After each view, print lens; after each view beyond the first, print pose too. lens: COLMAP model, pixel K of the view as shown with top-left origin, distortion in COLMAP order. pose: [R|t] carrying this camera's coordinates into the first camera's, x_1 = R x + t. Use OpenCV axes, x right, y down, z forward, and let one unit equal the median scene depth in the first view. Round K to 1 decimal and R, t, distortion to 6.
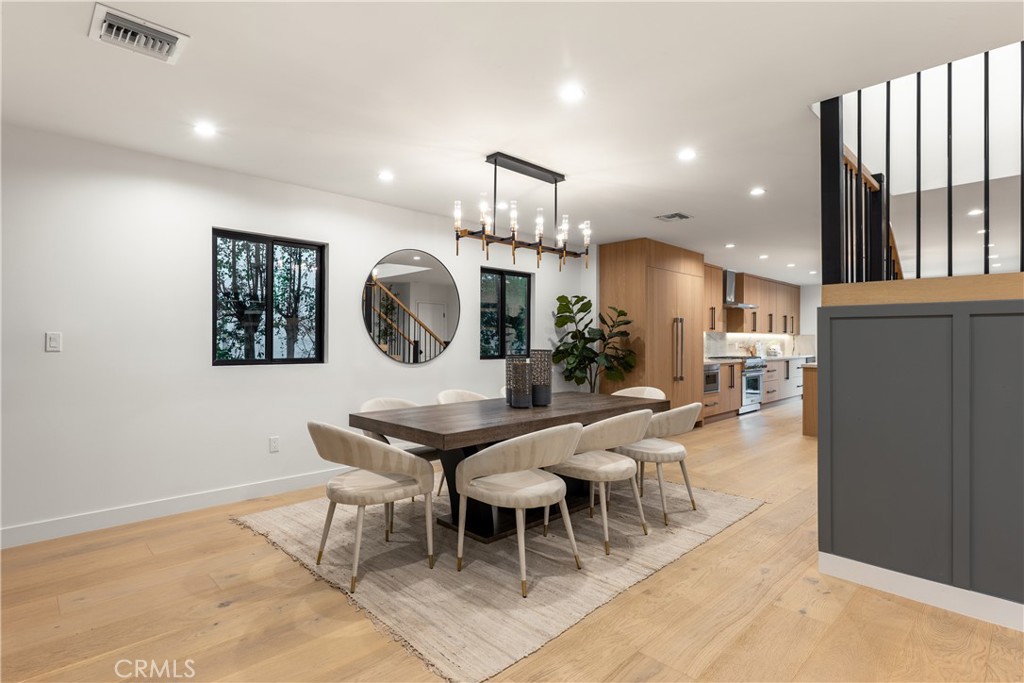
lens RADIAL K [[508.6, 0, 512.0], [0, 508.6, 341.5], [0, 0, 1]] dist [0.001764, 0.000237]
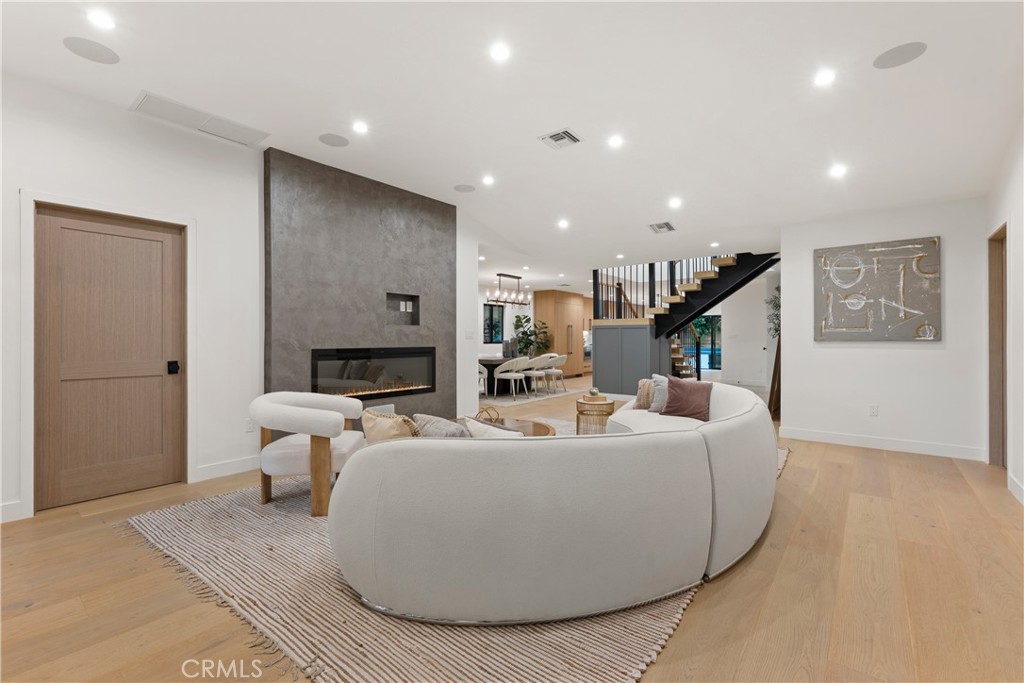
lens RADIAL K [[453.7, 0, 512.0], [0, 453.7, 341.5], [0, 0, 1]] dist [-0.000052, -0.000012]
pose [[0.992927, -0.000229, 0.118723, -0.162300], [-0.001193, 0.999928, 0.011905, 0.000908], [-0.118717, -0.011962, 0.992856, -0.974443]]
